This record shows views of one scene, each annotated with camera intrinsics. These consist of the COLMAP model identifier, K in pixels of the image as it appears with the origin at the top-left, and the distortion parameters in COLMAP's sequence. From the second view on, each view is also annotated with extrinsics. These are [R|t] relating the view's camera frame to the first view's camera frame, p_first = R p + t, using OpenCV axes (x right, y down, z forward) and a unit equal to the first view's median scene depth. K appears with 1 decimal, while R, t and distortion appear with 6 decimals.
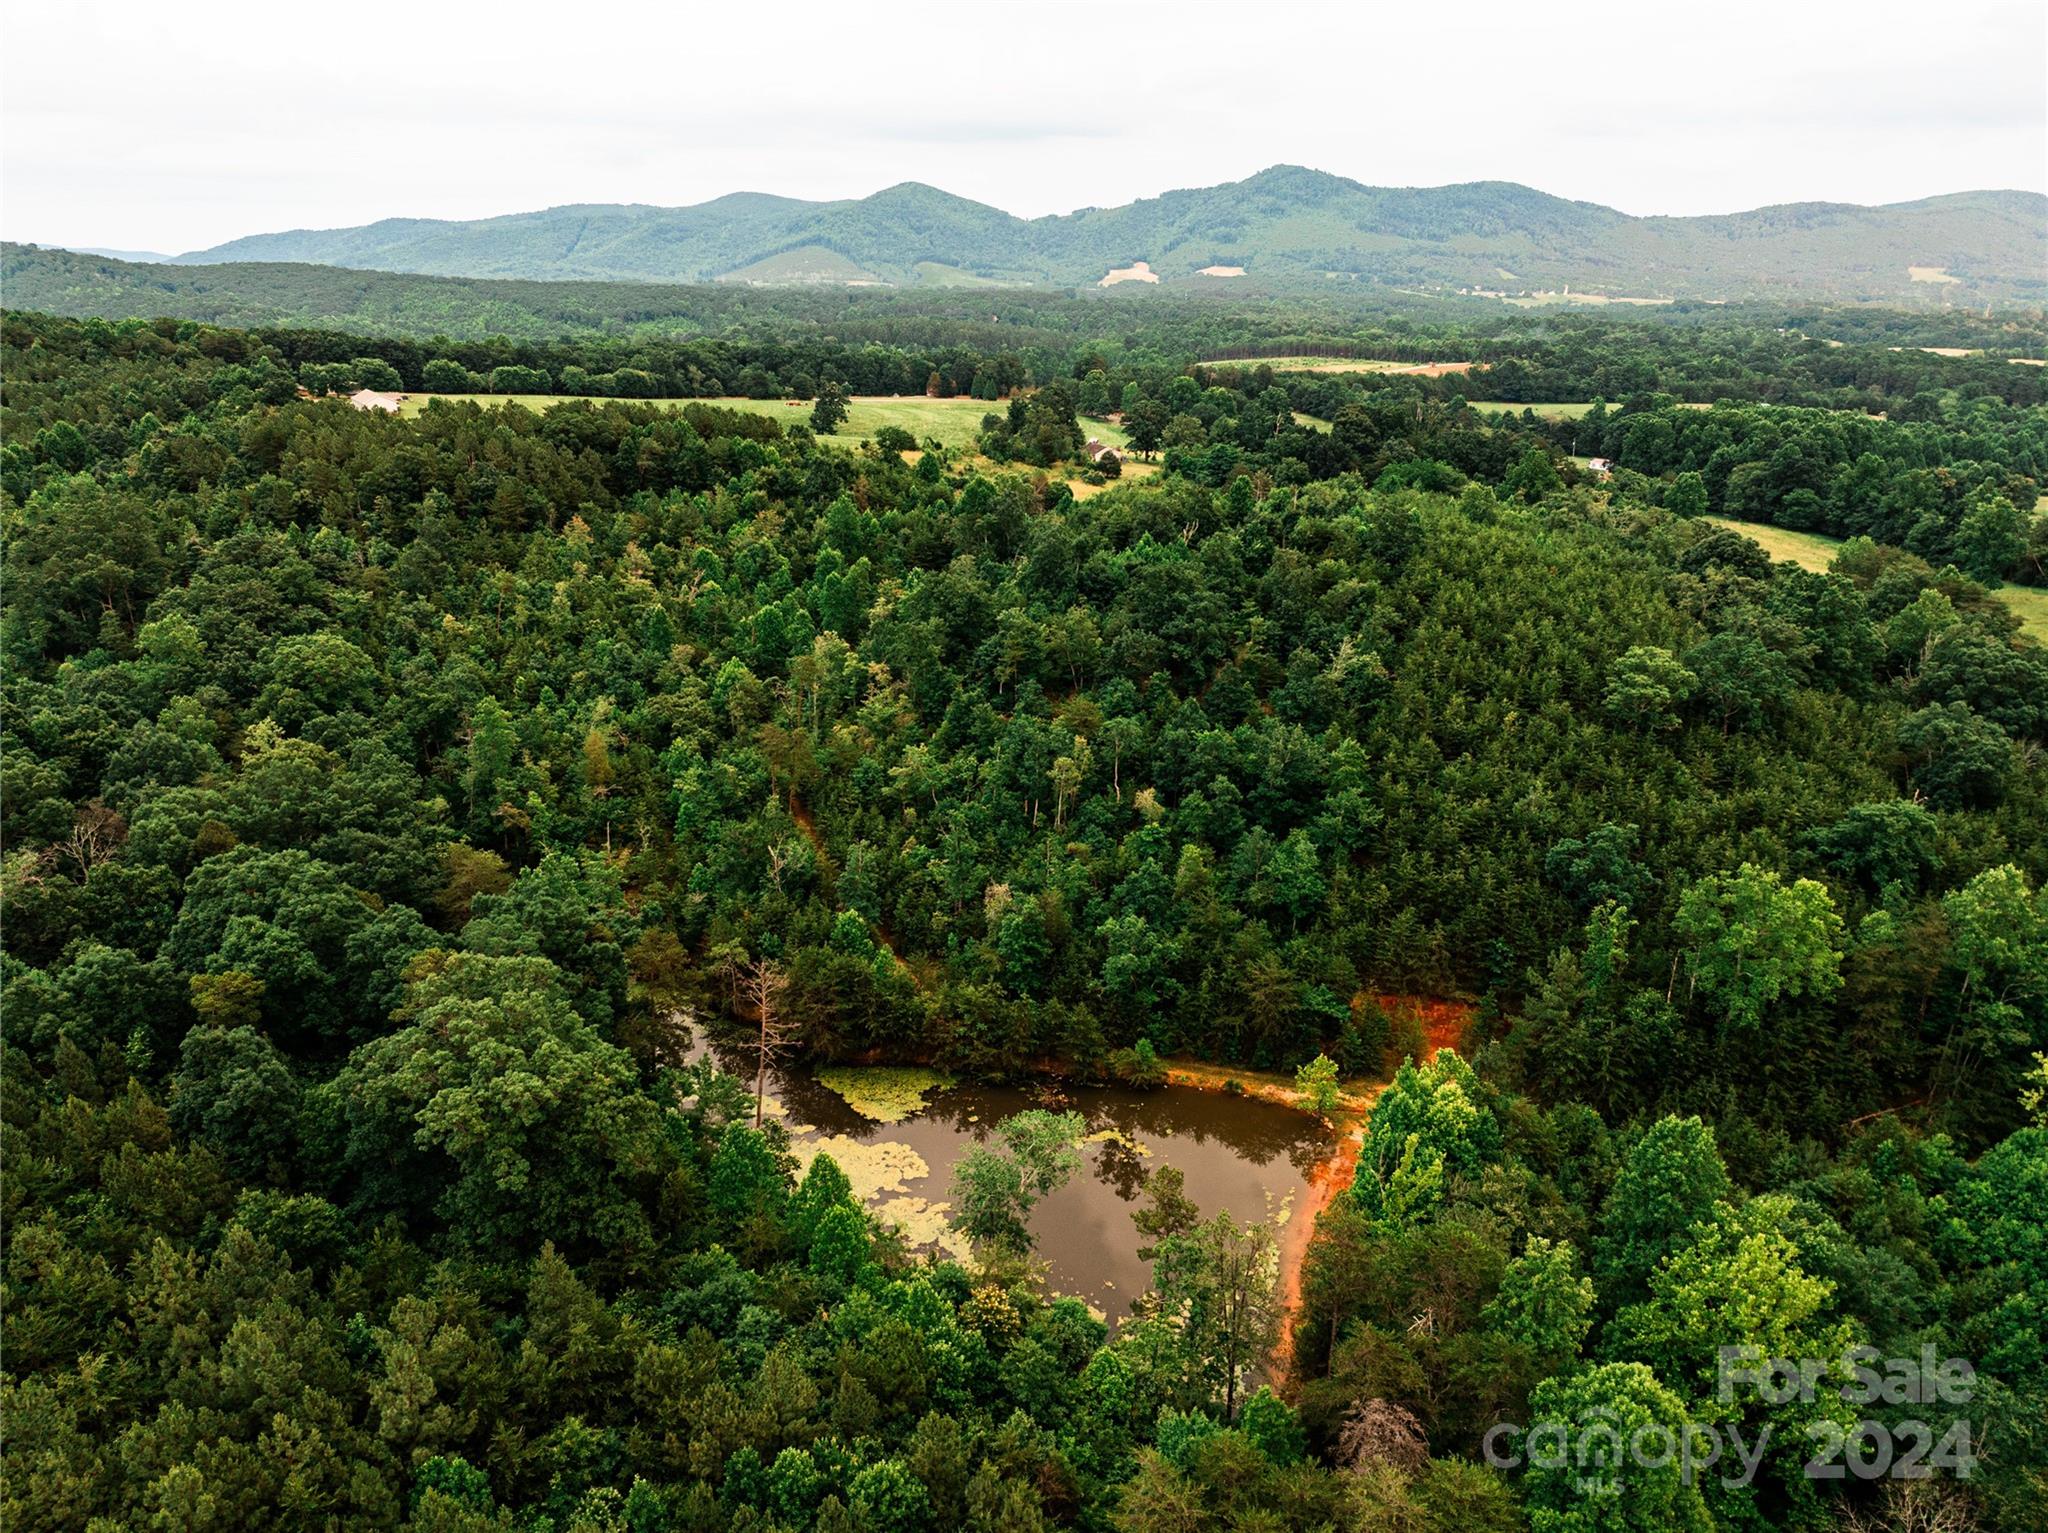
lens RADIAL K [[1454.2, 0, 1024.0], [0, 1454.2, 766.5], [0, 0, 1]] dist [-0.038685, 0.011702]
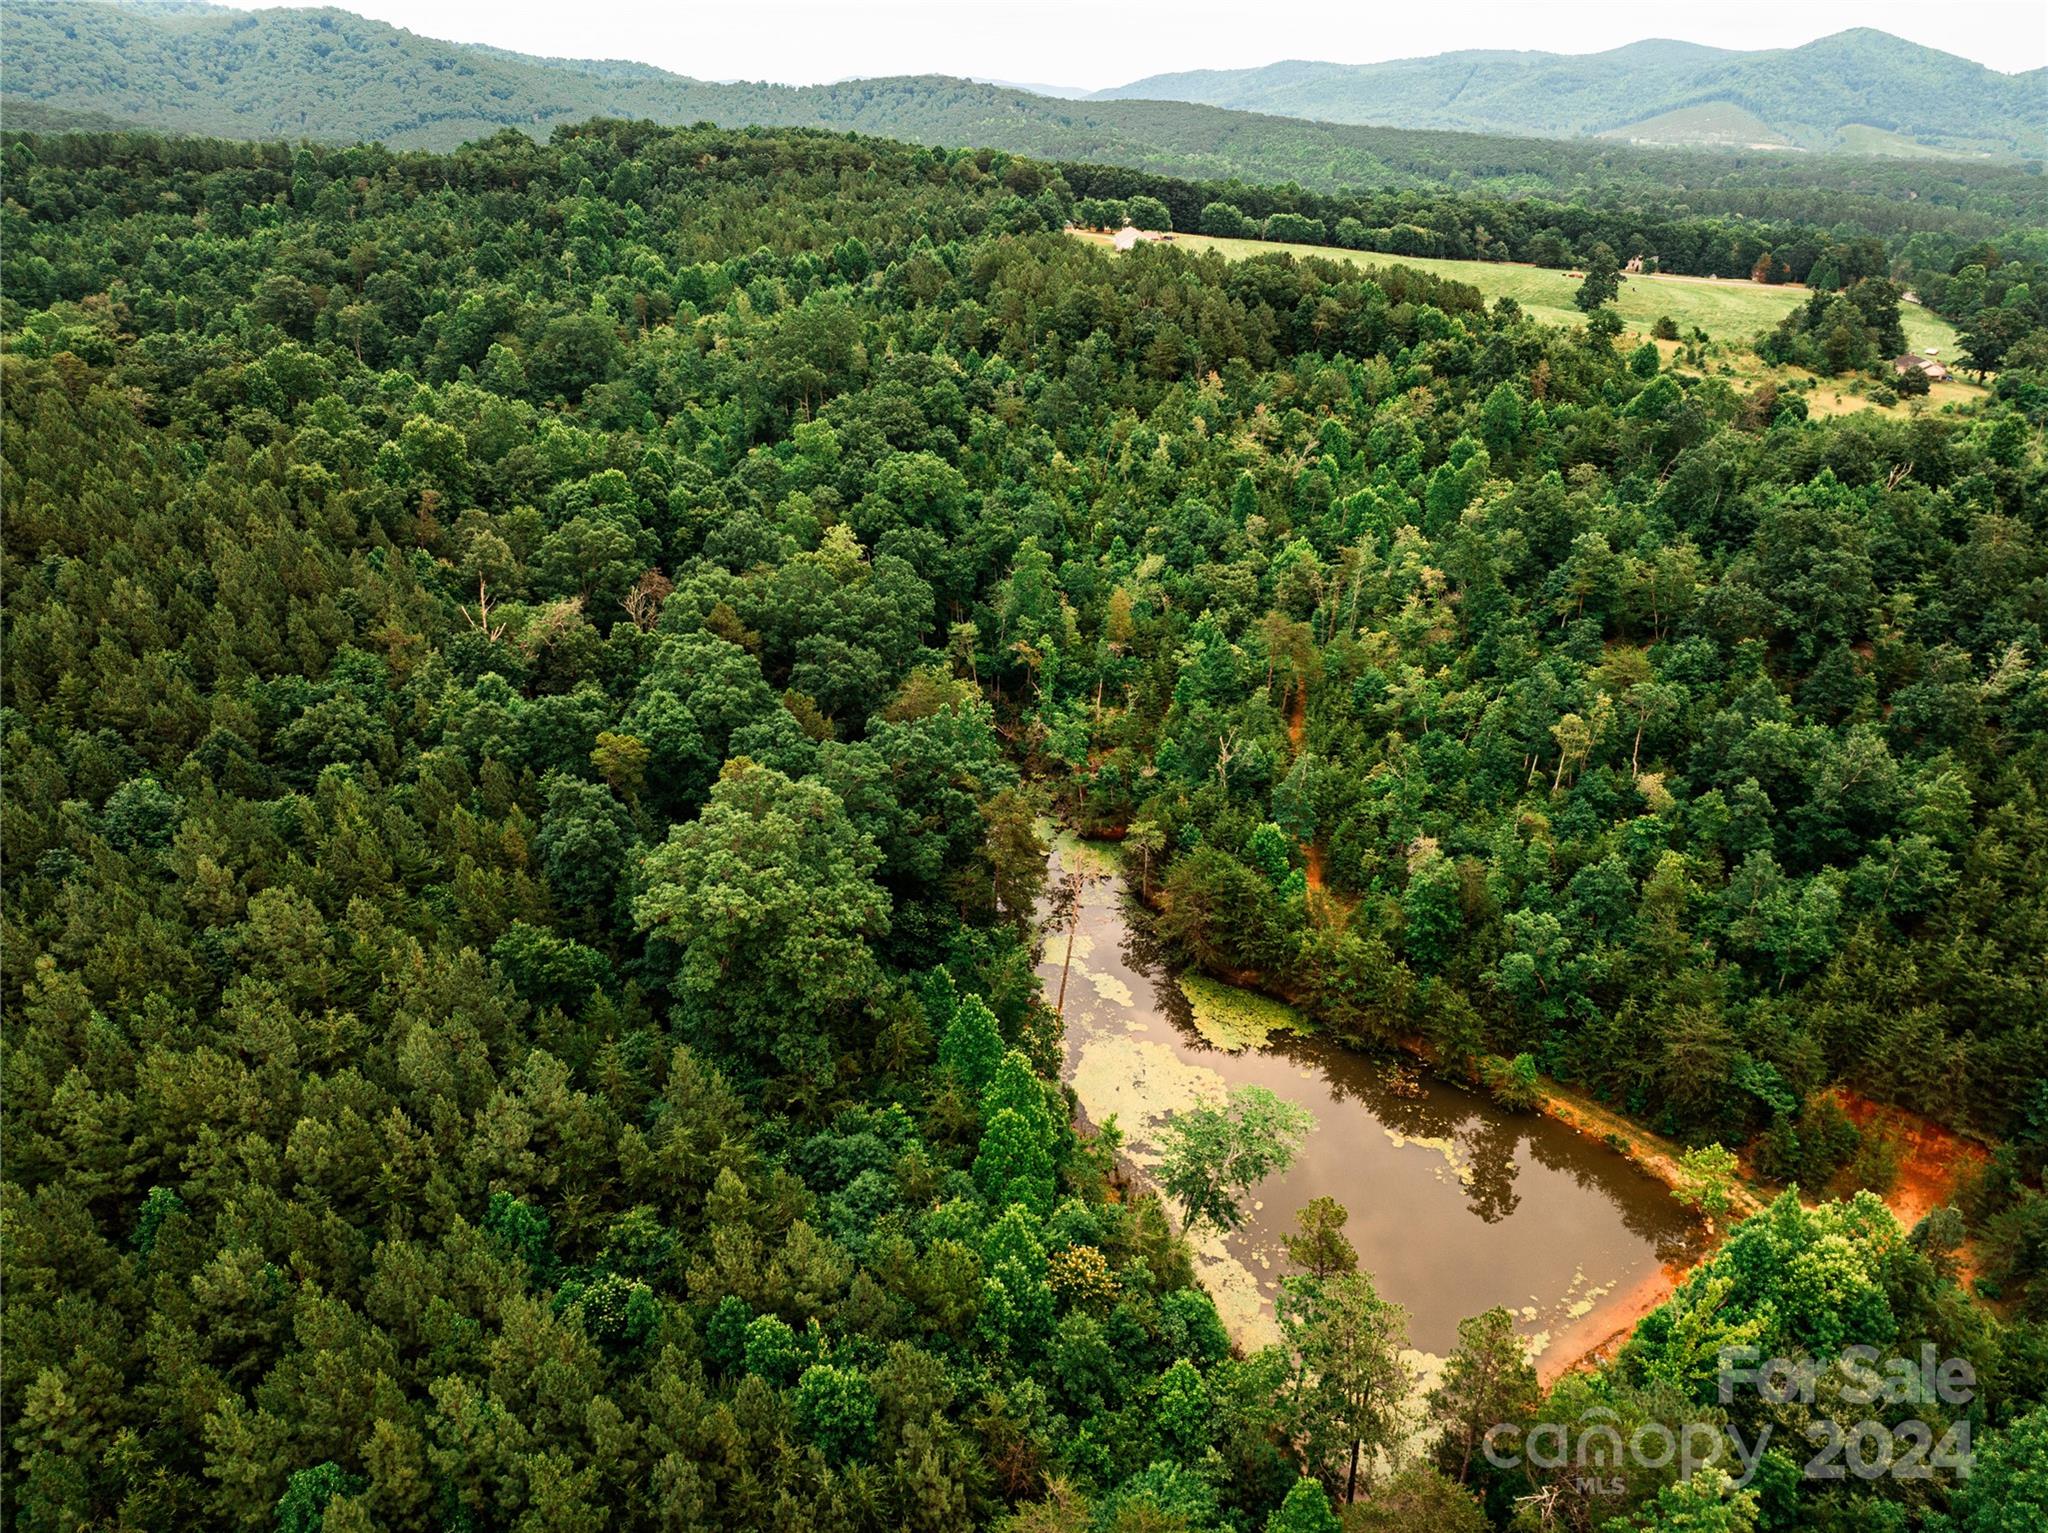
lens RADIAL K [[1454.2, 0, 1024.0], [0, 1454.2, 766.5], [0, 0, 1]] dist [-0.038685, 0.011702]
pose [[0.847206, 0.234938, -0.476494, 0.140950], [-0.190552, 0.971606, 0.140254, -0.029026], [0.495915, -0.028028, 0.867919, 0.081091]]
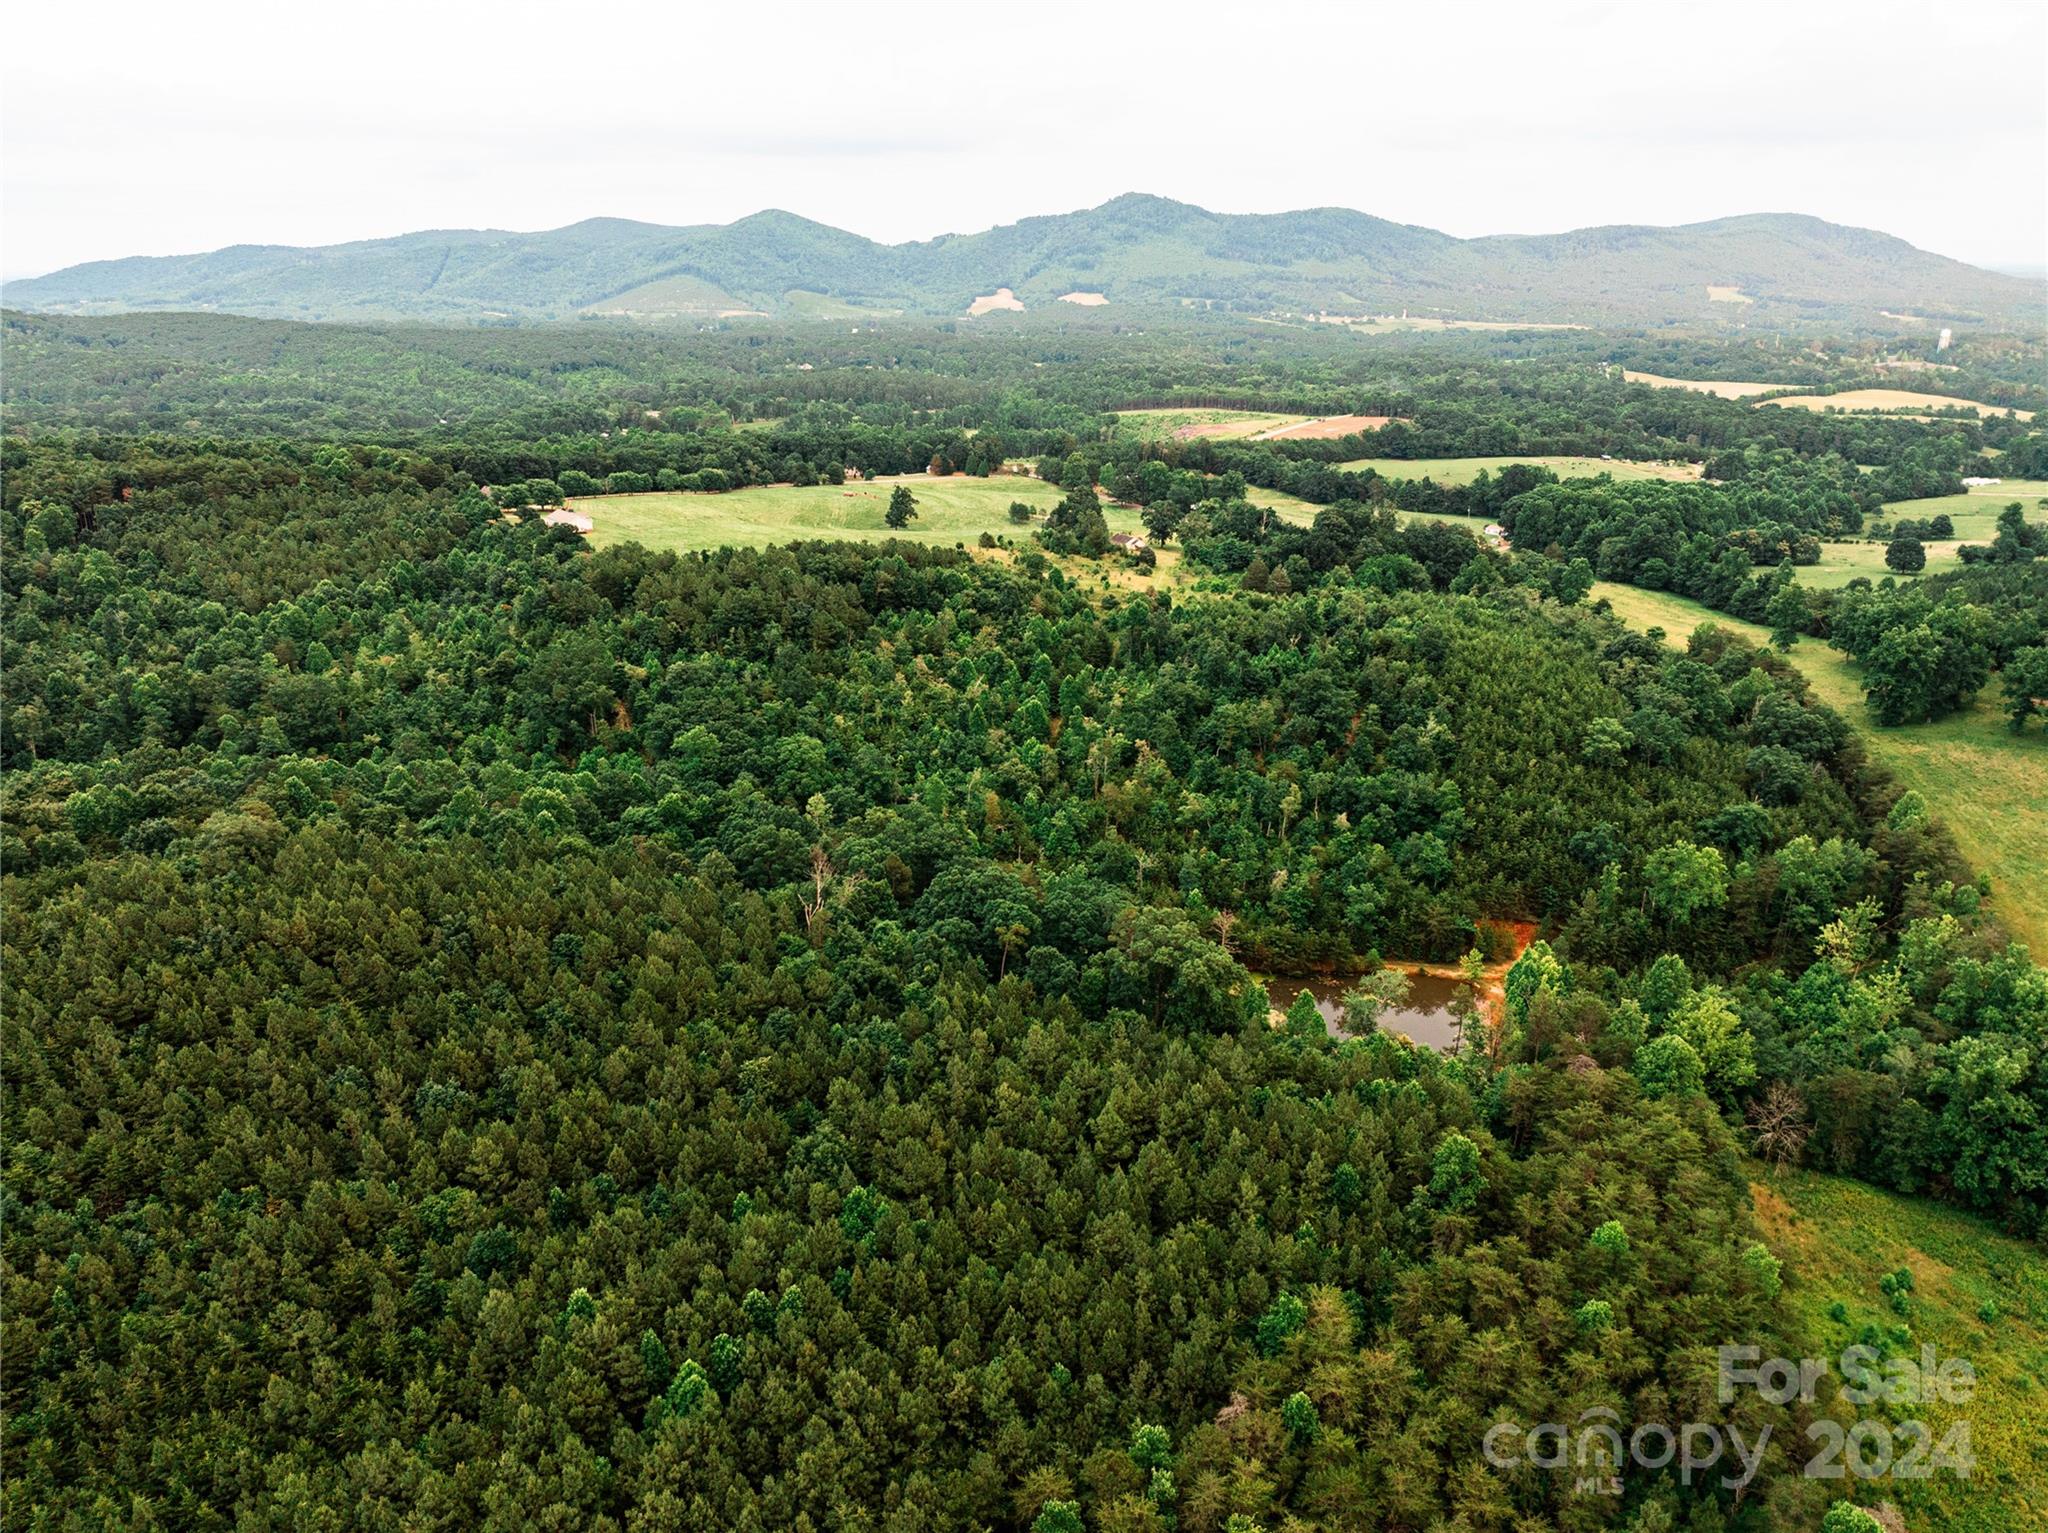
lens RADIAL K [[1454.2, 0, 1024.0], [0, 1454.2, 766.5], [0, 0, 1]] dist [-0.038685, 0.011702]
pose [[0.994171, -0.038965, 0.100525, -0.385530], [0.039389, 0.999221, -0.002236, -0.042741], [-0.100360, 0.006182, 0.994932, -0.577276]]
